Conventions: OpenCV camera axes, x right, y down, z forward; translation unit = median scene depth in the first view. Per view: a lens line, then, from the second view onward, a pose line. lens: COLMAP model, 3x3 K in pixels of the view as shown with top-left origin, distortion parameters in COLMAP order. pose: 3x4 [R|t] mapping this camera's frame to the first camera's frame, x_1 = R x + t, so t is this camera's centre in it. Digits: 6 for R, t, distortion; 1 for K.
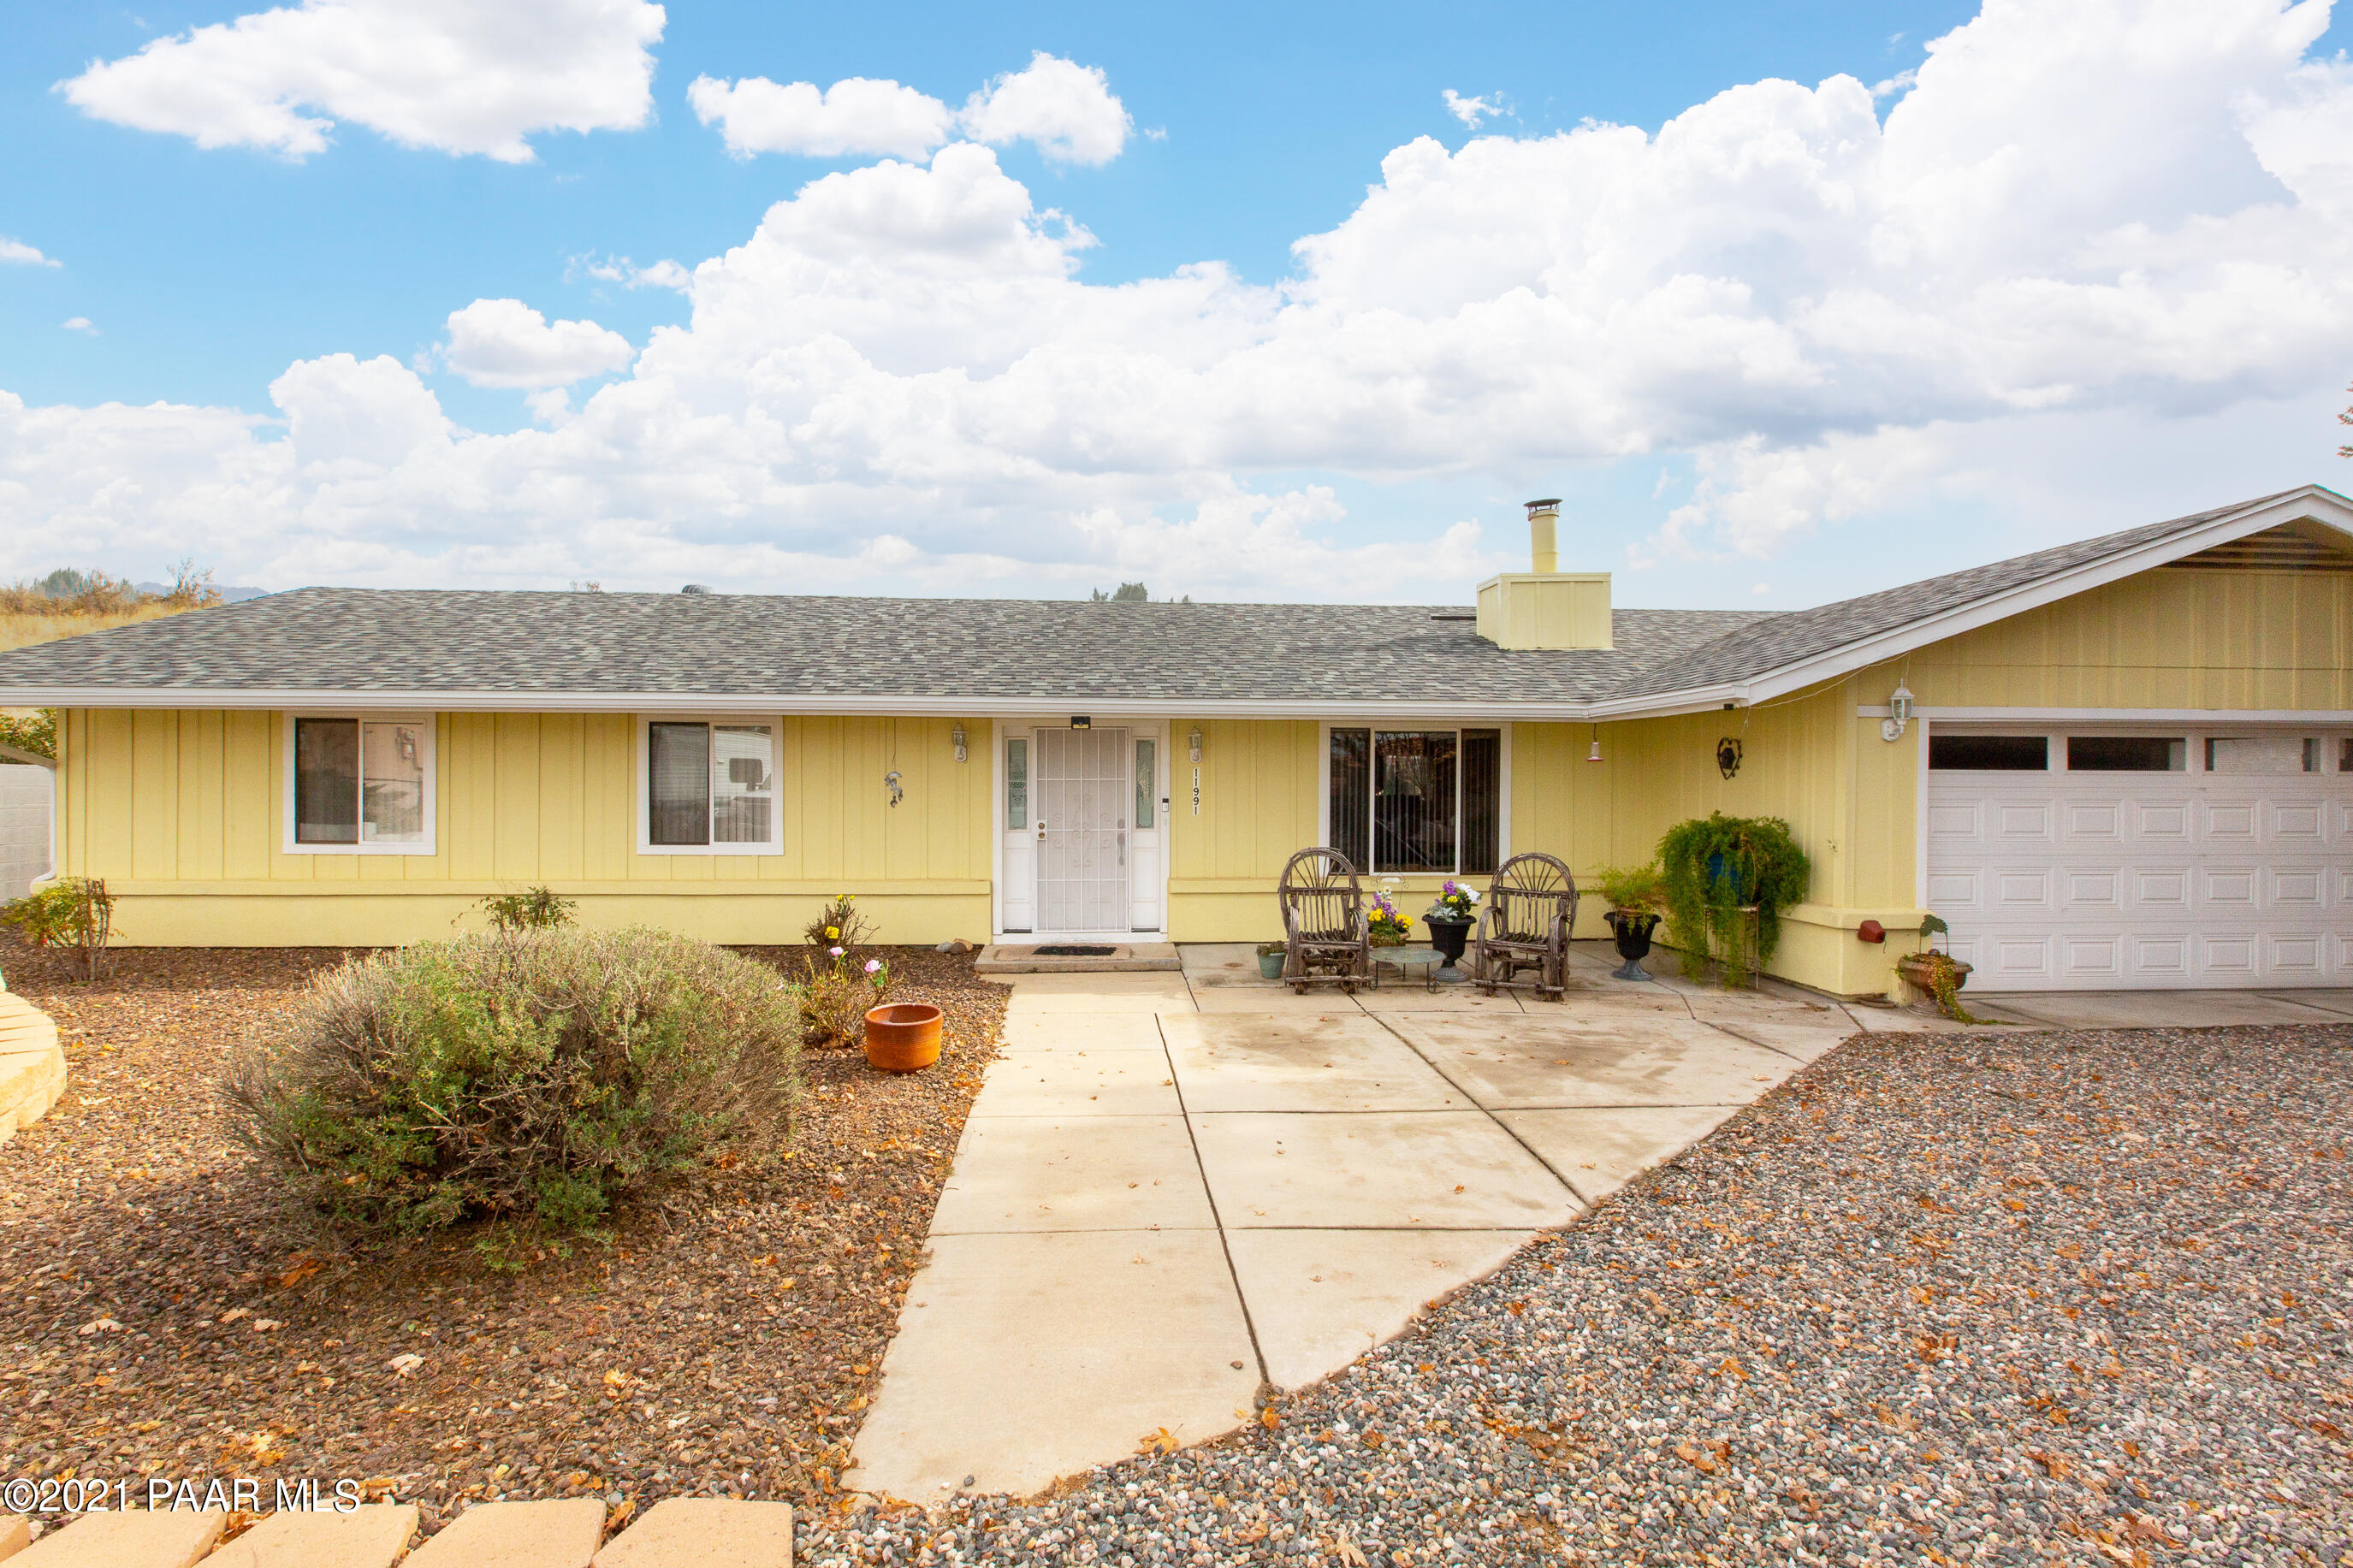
lens RADIAL K [[995.9, 0, 1176.5], [0, 995.9, 784.0], [0, 0, 1]] dist [0.012689, -0.007898]
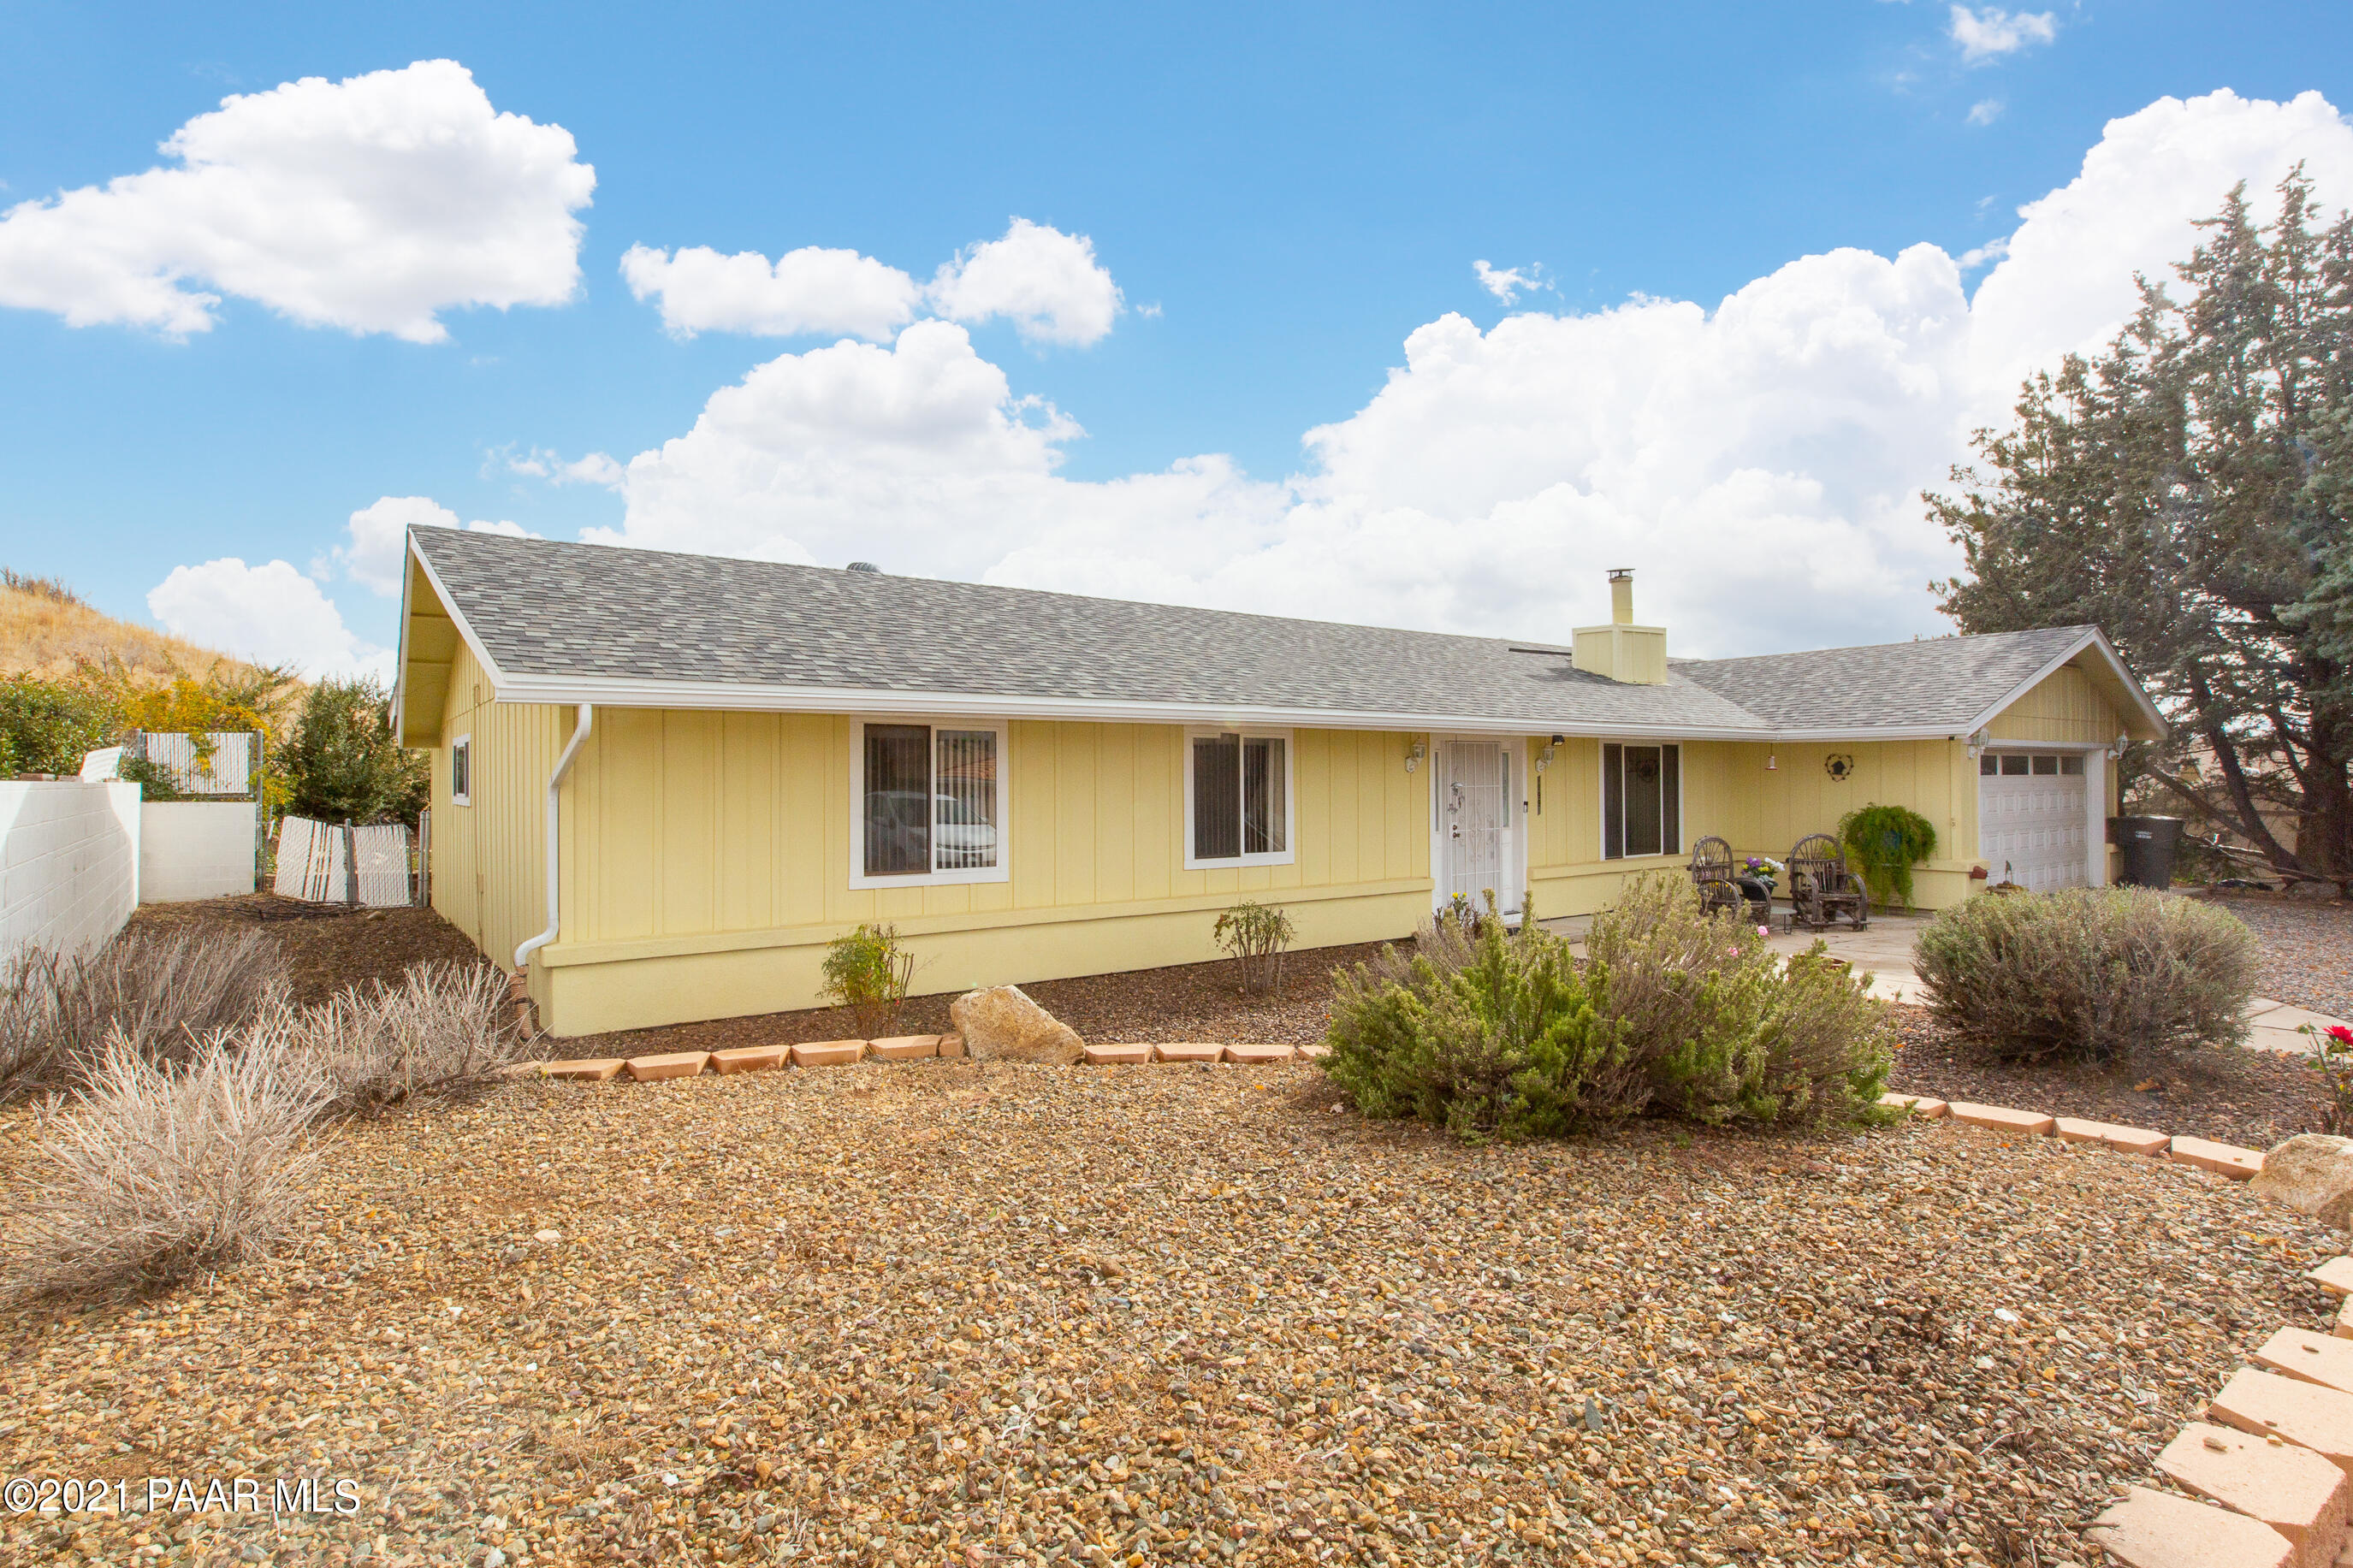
lens RADIAL K [[1186.5, 0, 1176.5], [0, 1186.5, 784.0], [0, 0, 1]] dist [-0.000889, -0.000085]
pose [[0.844137, -0.010346, 0.536028, -2.149215], [0.012458, 0.999922, -0.000320, -0.022891], [-0.535983, 0.006948, 0.844200, 0.028767]]
